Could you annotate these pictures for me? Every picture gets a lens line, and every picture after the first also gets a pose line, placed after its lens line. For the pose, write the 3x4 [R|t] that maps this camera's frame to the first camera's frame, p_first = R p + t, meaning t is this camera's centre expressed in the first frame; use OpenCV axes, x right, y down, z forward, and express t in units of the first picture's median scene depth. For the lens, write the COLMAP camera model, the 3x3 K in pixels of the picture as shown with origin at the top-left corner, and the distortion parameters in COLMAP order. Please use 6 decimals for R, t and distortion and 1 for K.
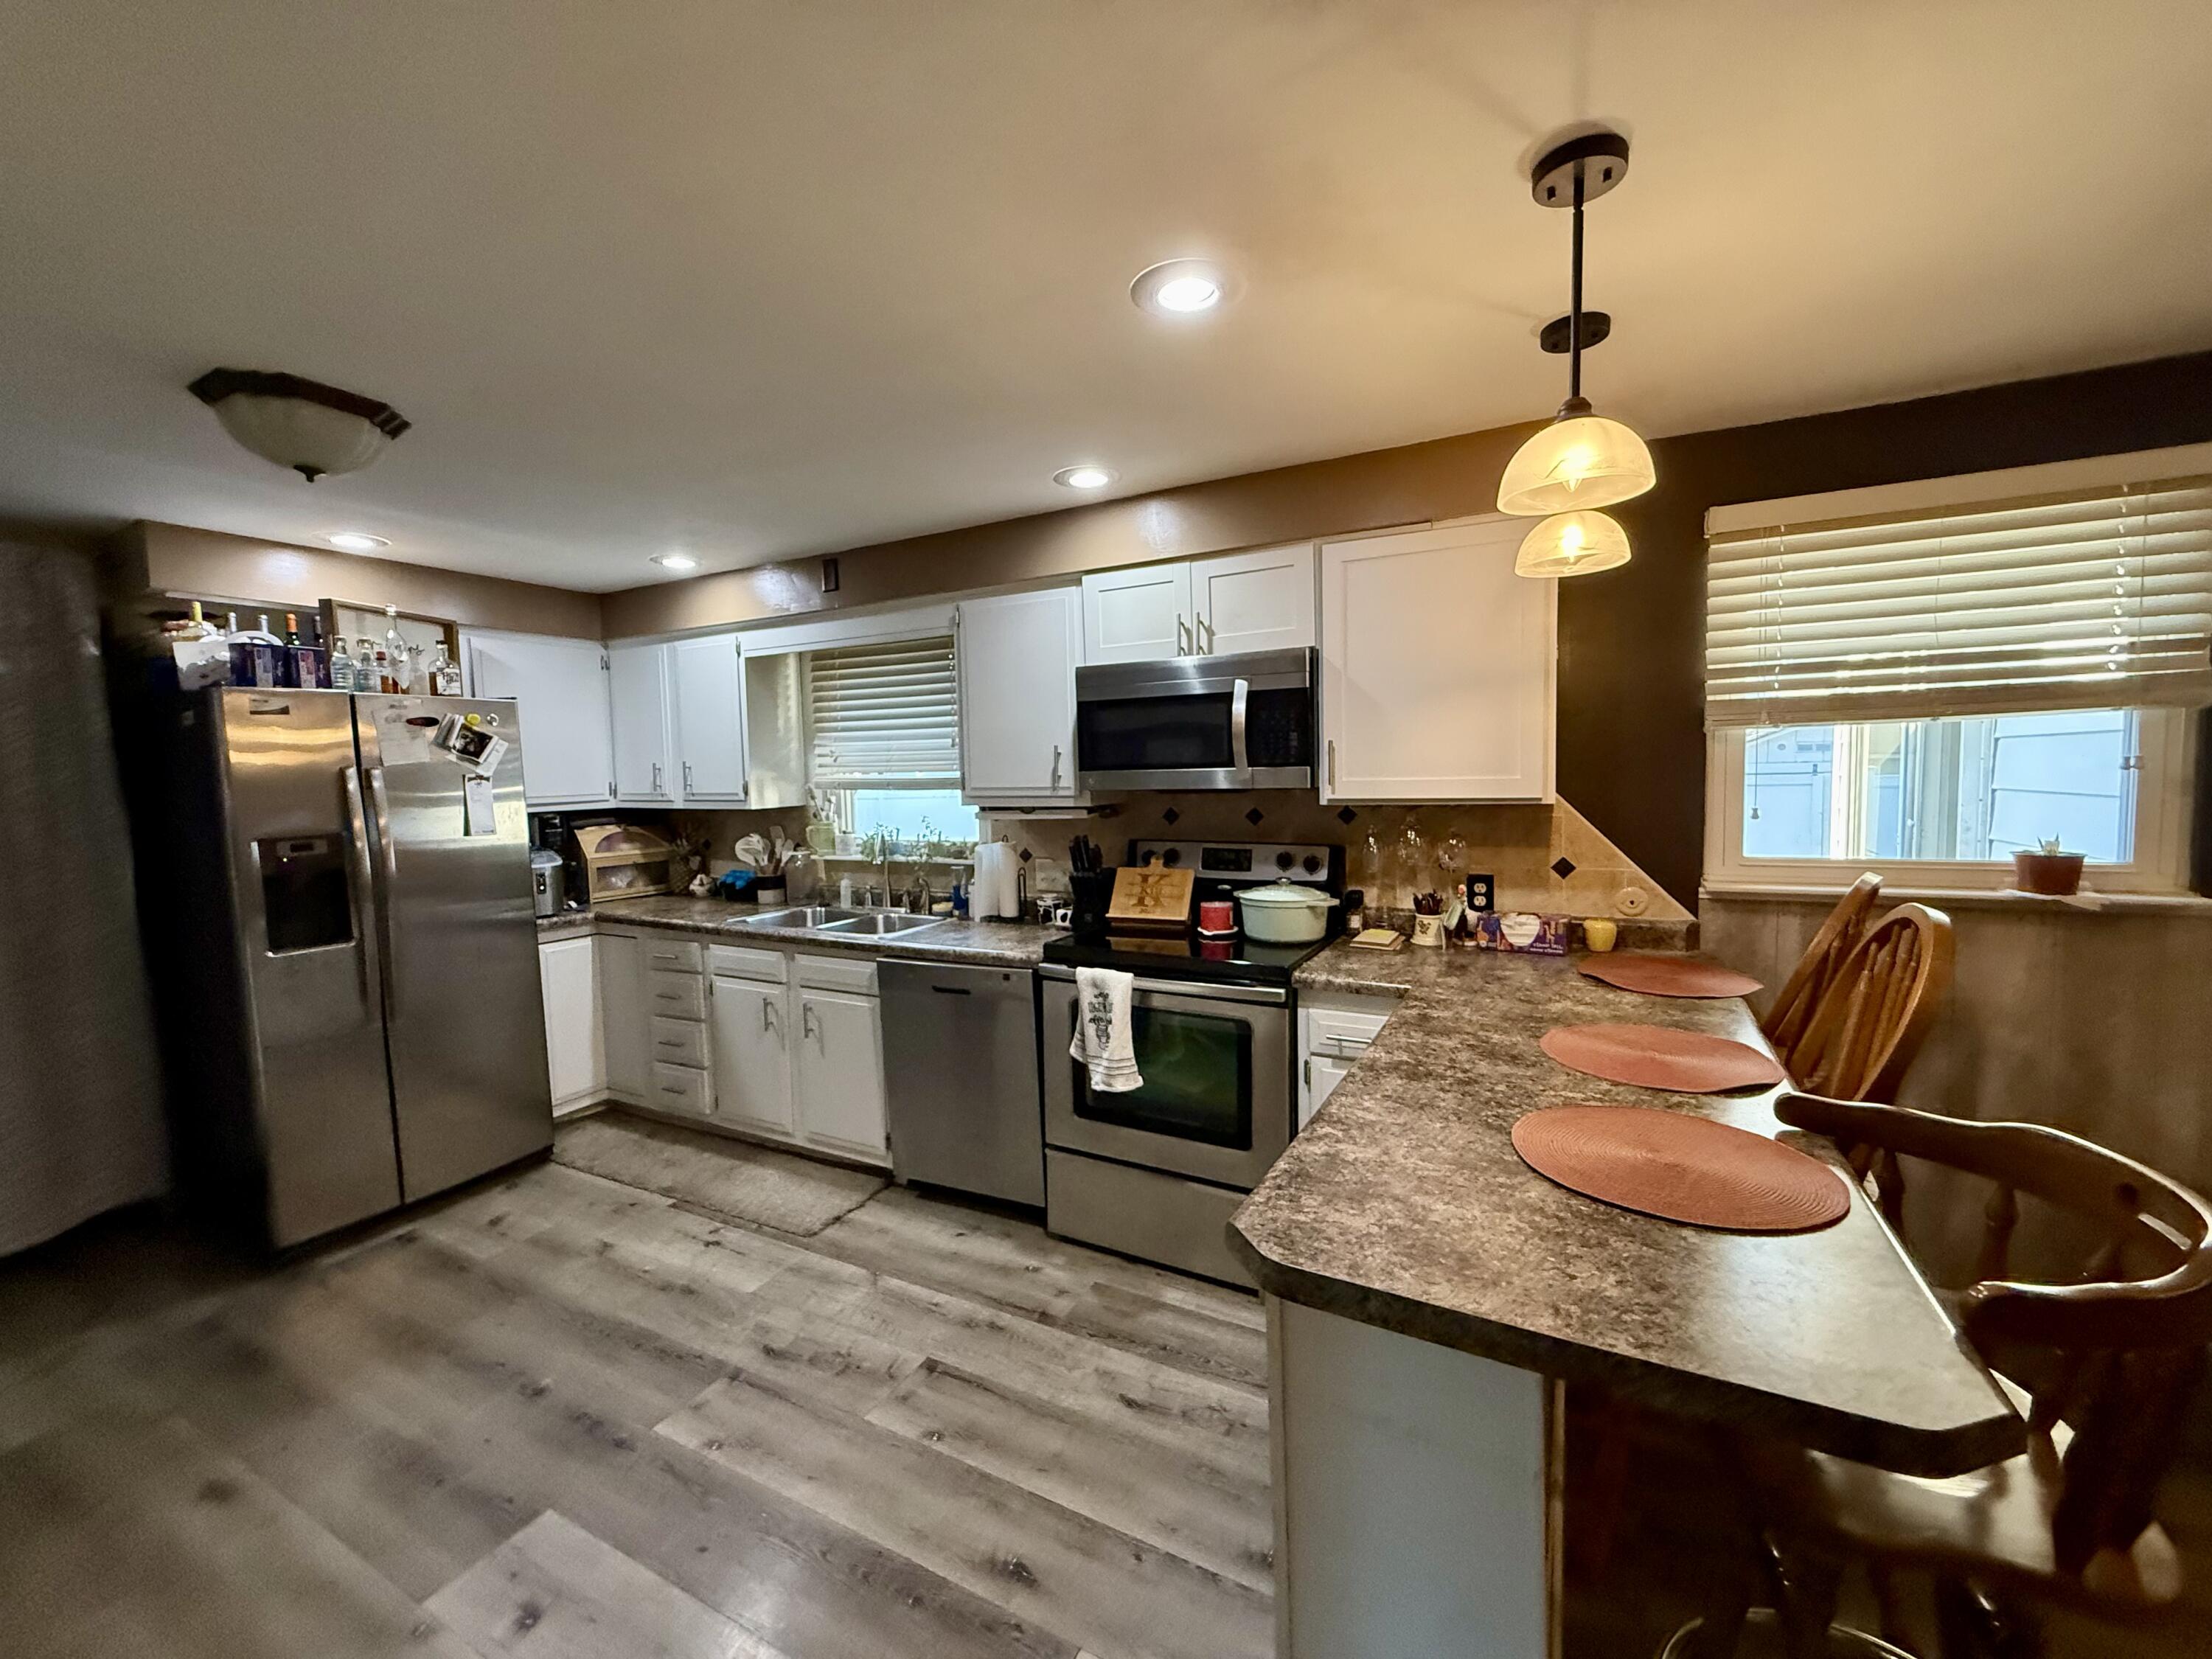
lens RADIAL K [[880.8, 0, 1097.5], [0, 880.8, 831.2], [0, 0, 1]] dist [-0.000689, 0.000148]
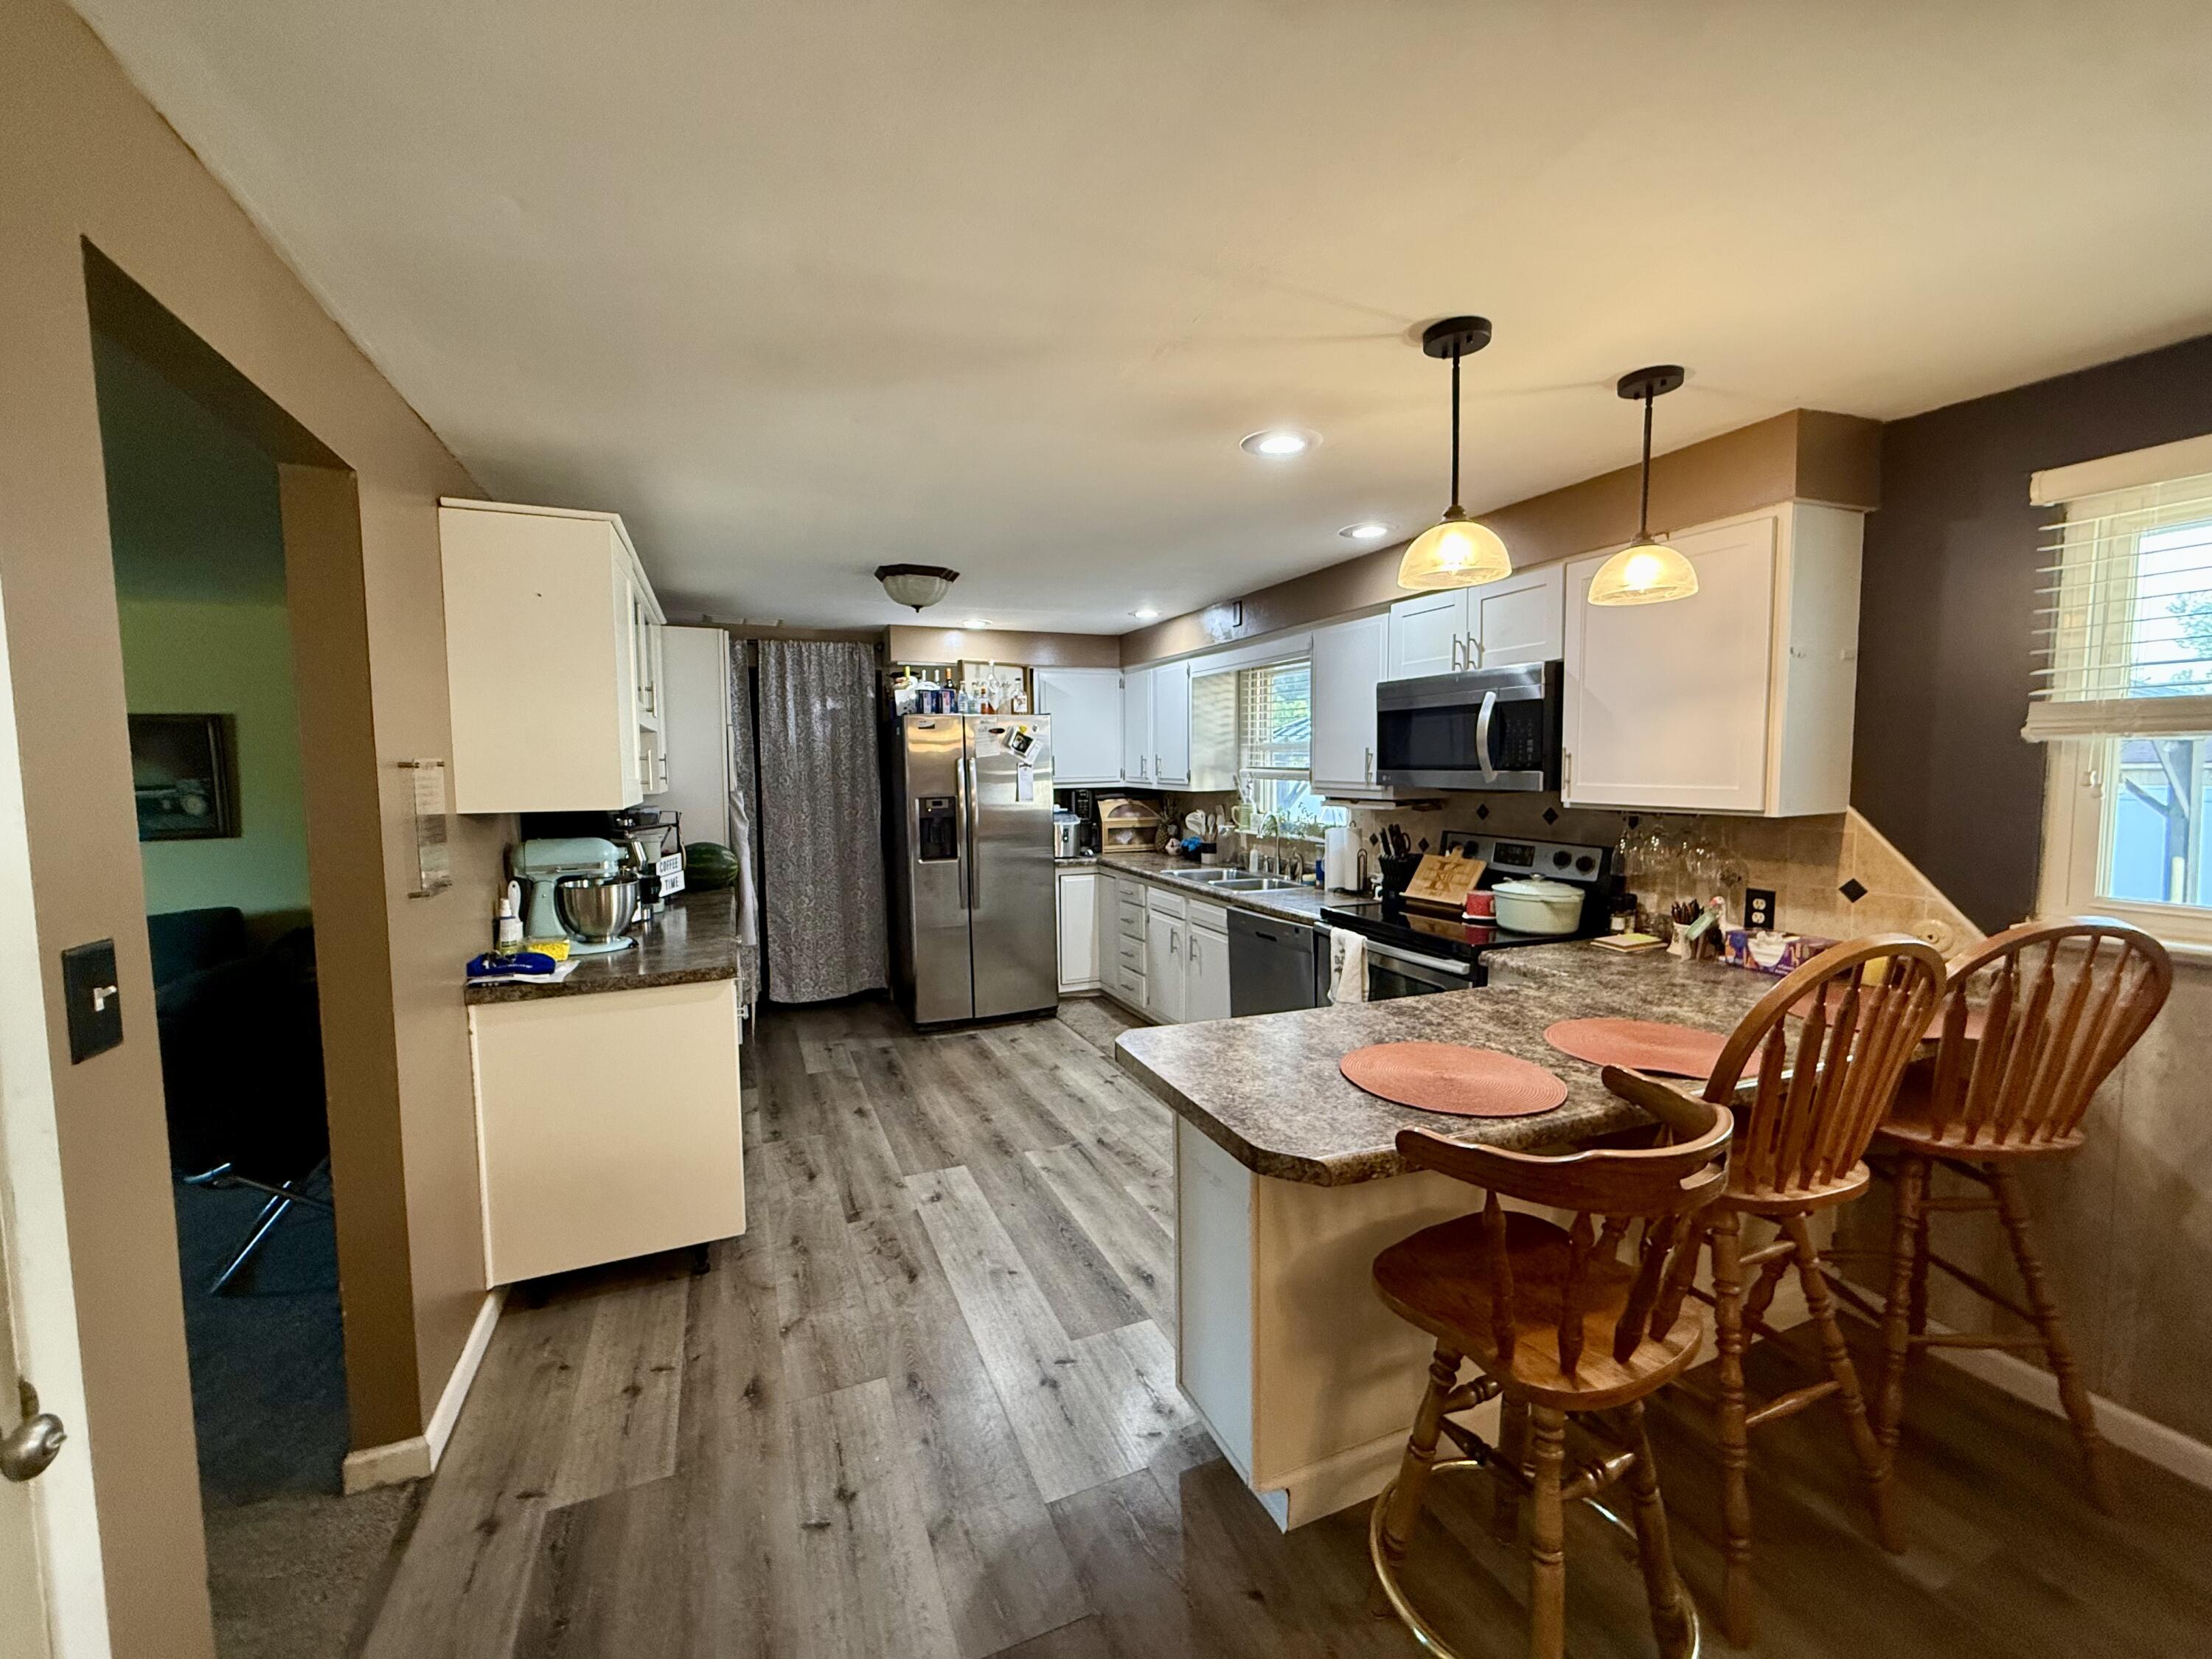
lens RADIAL K [[880.8, 0, 1095.3], [0, 880.8, 831.0], [0, 0, 1]] dist [-0.000689, 0.000148]
pose [[0.772997, 0.065635, -0.631006, 0.454912], [-0.053445, 0.997835, 0.038320, -0.010942], [0.632155, 0.004103, 0.774831, -0.169497]]
